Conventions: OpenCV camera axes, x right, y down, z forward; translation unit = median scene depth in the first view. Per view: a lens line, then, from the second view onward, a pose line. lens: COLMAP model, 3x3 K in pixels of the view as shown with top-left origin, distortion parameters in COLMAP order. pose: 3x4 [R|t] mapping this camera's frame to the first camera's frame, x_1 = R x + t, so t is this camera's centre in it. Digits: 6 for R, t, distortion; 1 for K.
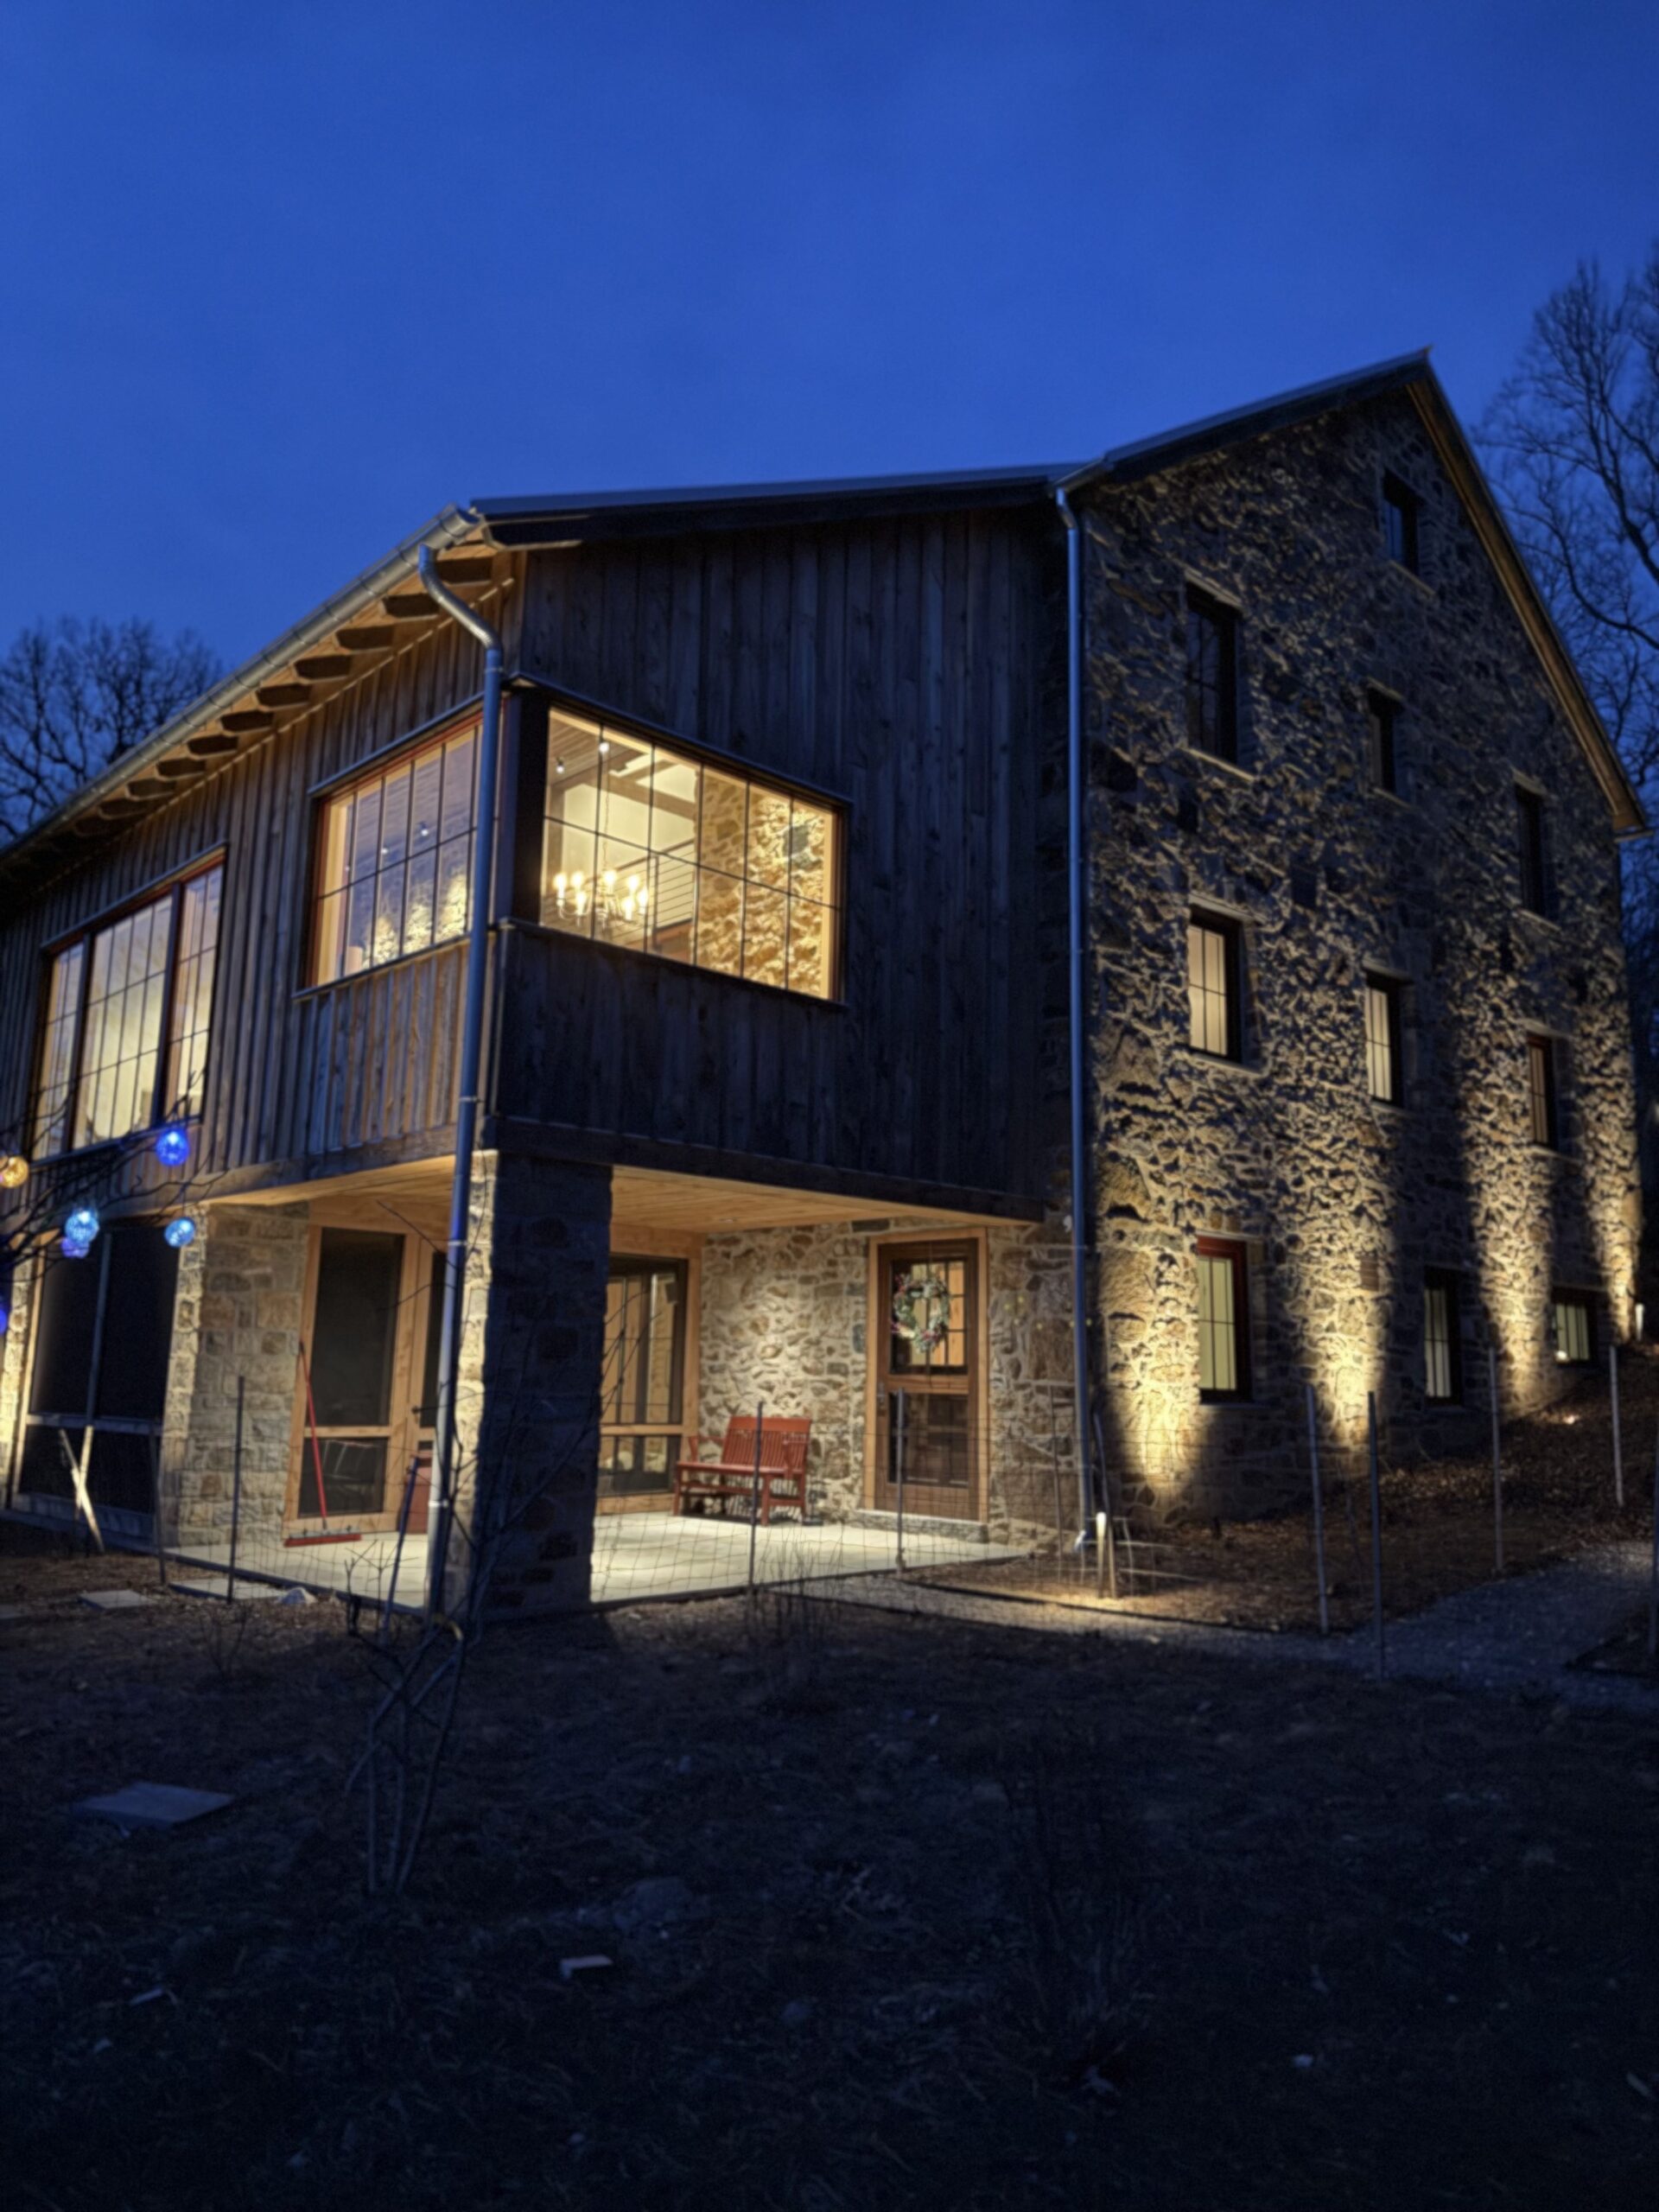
lens RADIAL K [[1546.6, 0, 832.7], [0, 1546.6, 1115.9], [0, 0, 1]] dist [0.152590, -0.308962]
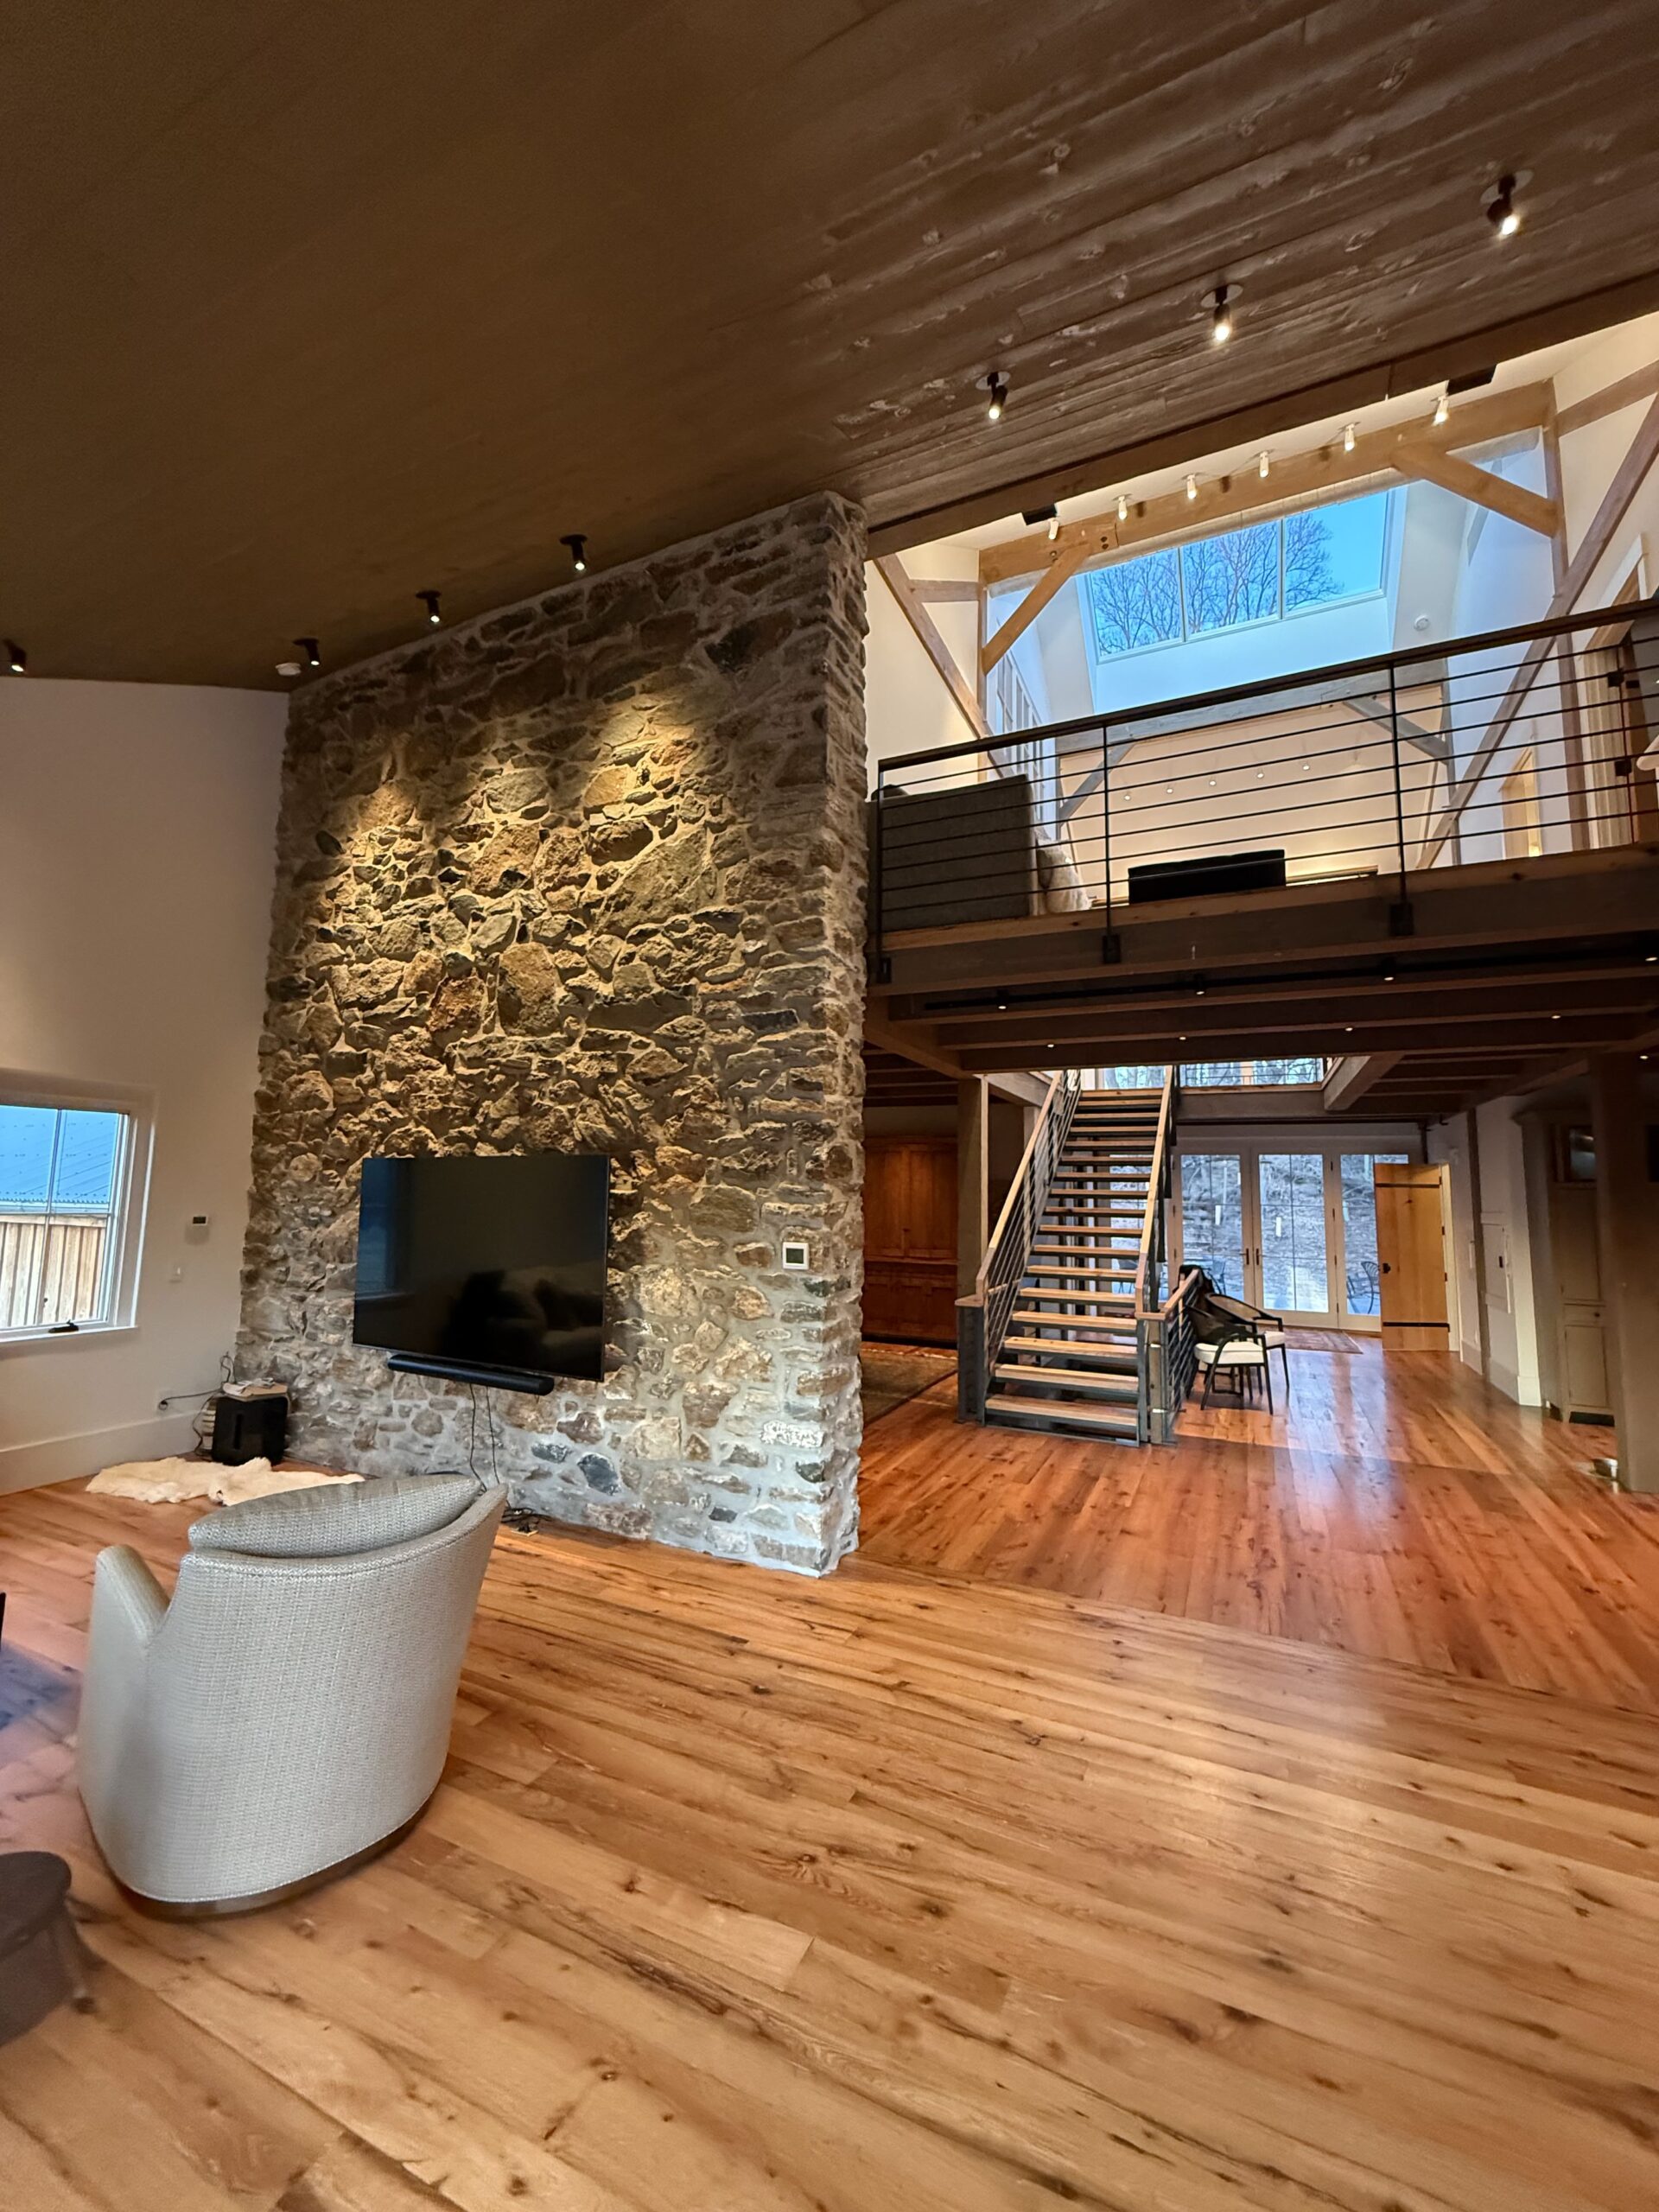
lens RADIAL K [[880.4, 0, 826.7], [0, 880.4, 1098.7], [0, 0, 1]] dist [-0.001137, -0.000036]
pose [[0.931259, 0.036401, 0.362536, -0.396646], [-0.061934, 0.996332, 0.059053, -0.085662], [-0.359056, -0.077447, 0.930097, 1.069722]]
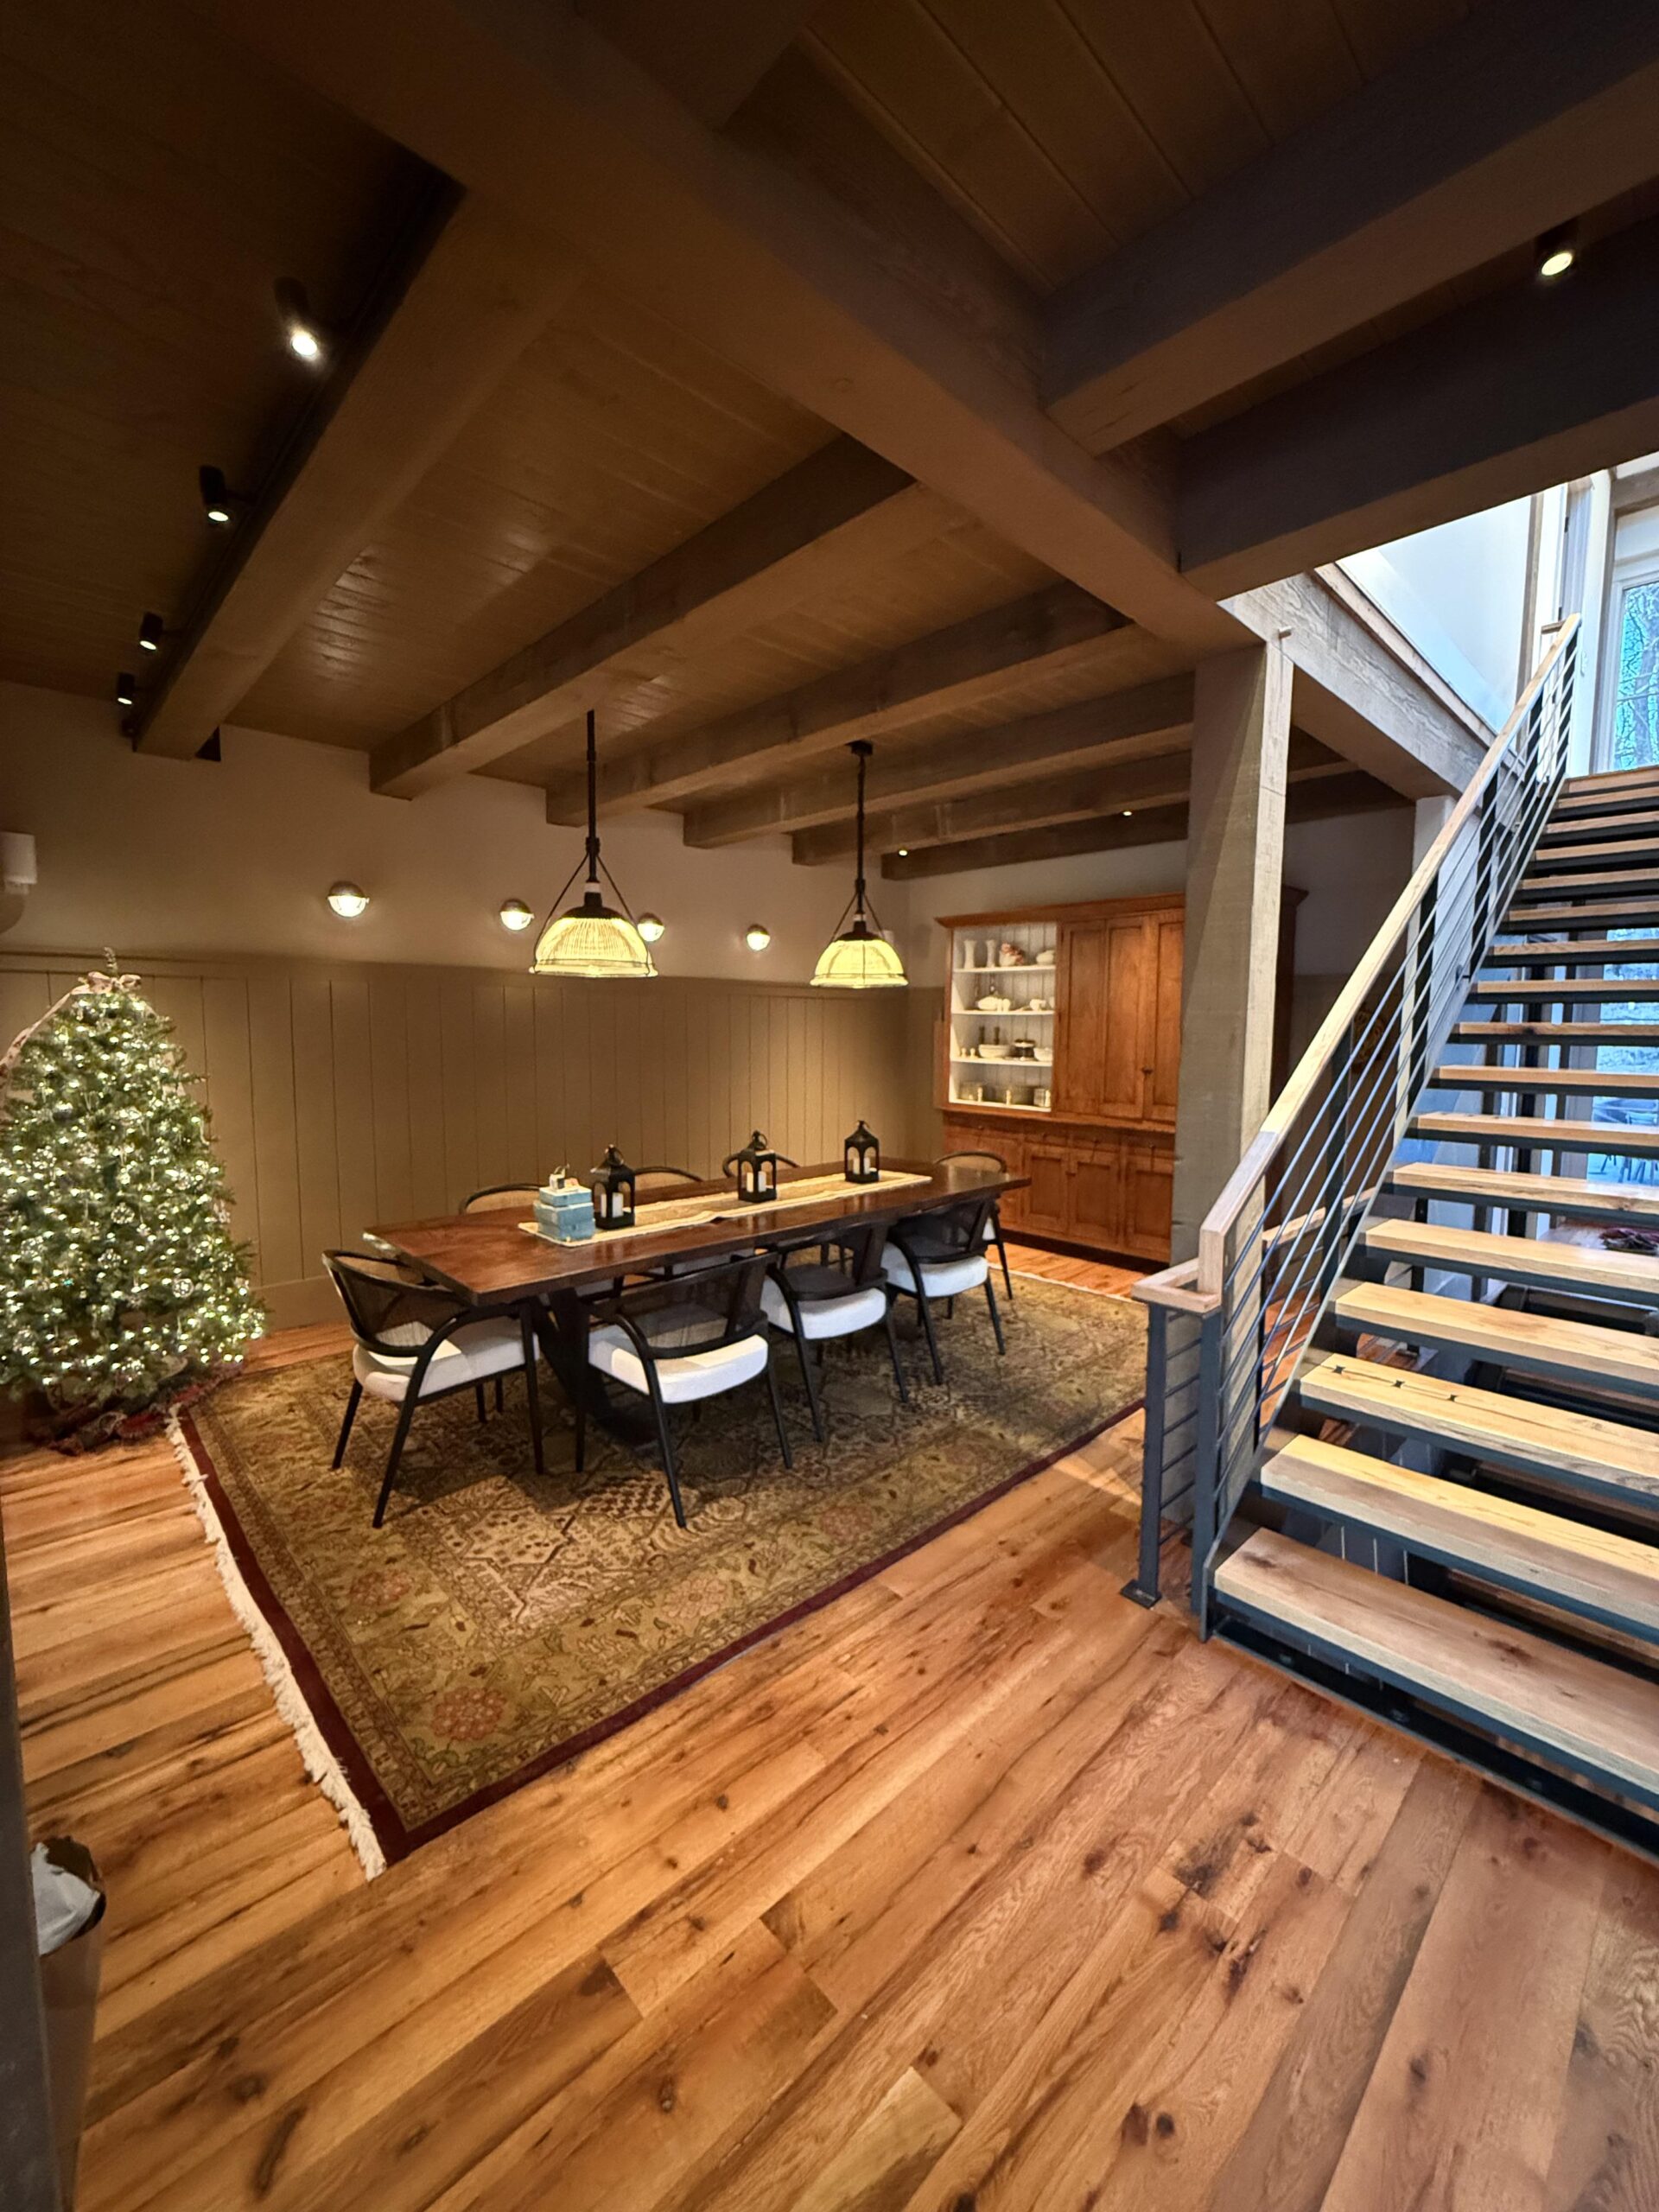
lens RADIAL K [[880.4, 0, 826.7], [0, 880.4, 1098.7], [0, 0, 1]] dist [-0.001137, -0.000036]
pose [[0.999925, -0.012249, -0.000234, -0.204023], [0.011900, 0.966549, 0.256207, -0.027018], [-0.002912, -0.256191, 0.966622, 1.340352]]
